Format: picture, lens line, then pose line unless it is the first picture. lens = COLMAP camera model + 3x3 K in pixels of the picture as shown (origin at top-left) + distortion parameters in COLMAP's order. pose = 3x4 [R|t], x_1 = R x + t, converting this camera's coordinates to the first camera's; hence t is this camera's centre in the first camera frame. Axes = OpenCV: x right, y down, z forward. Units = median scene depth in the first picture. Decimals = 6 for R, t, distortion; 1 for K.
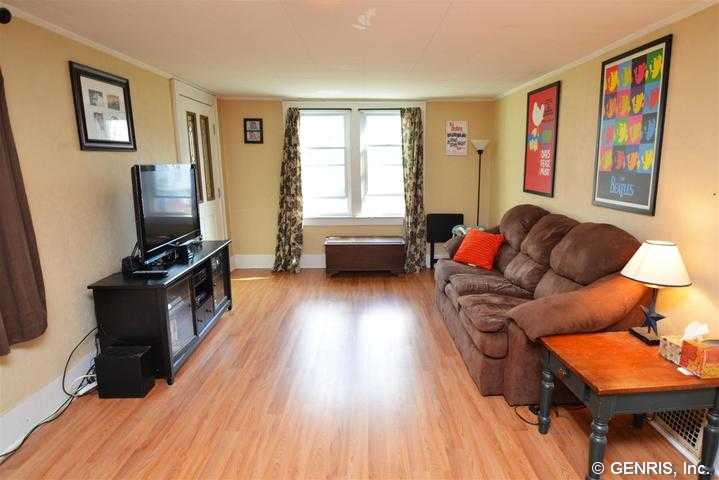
lens RADIAL K [[423.9, 0, 361.6], [0, 423.9, 239.4], [0, 0, 1]] dist [-0.007871, -0.008488]
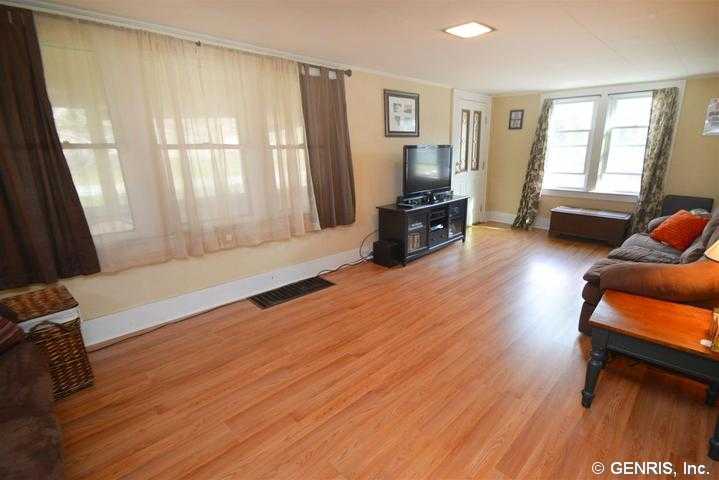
lens RADIAL K [[328.7, 0, 380.0], [0, 328.7, 241.7], [0, 0, 1]] dist [0.002442, -0.002057]
pose [[0.703054, 0.198558, -0.682854, 0.240671], [-0.124658, 0.979772, 0.156550, 0.013032], [0.700126, -0.024940, 0.713584, -0.053110]]
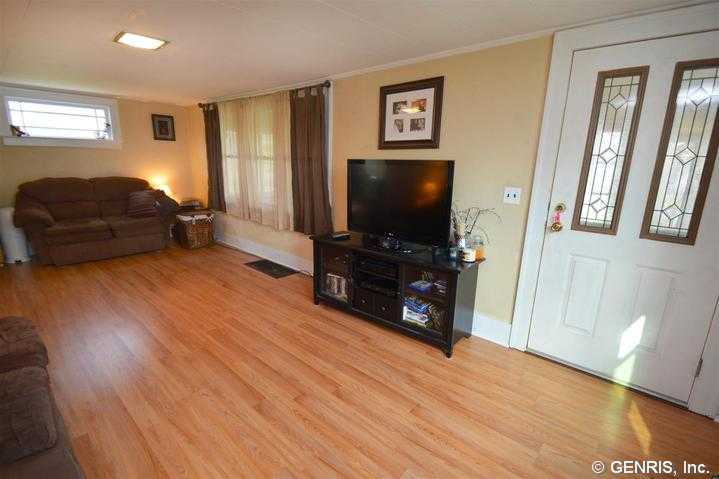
lens RADIAL K [[328.7, 0, 360.3], [0, 328.7, 242.5], [0, 0, 1]] dist [0.002442, -0.002057]
pose [[-0.653474, 0.191100, -0.732429, 0.152154], [-0.142767, 0.919125, 0.367189, -0.179531], [0.743363, 0.344515, -0.573341, 0.949266]]
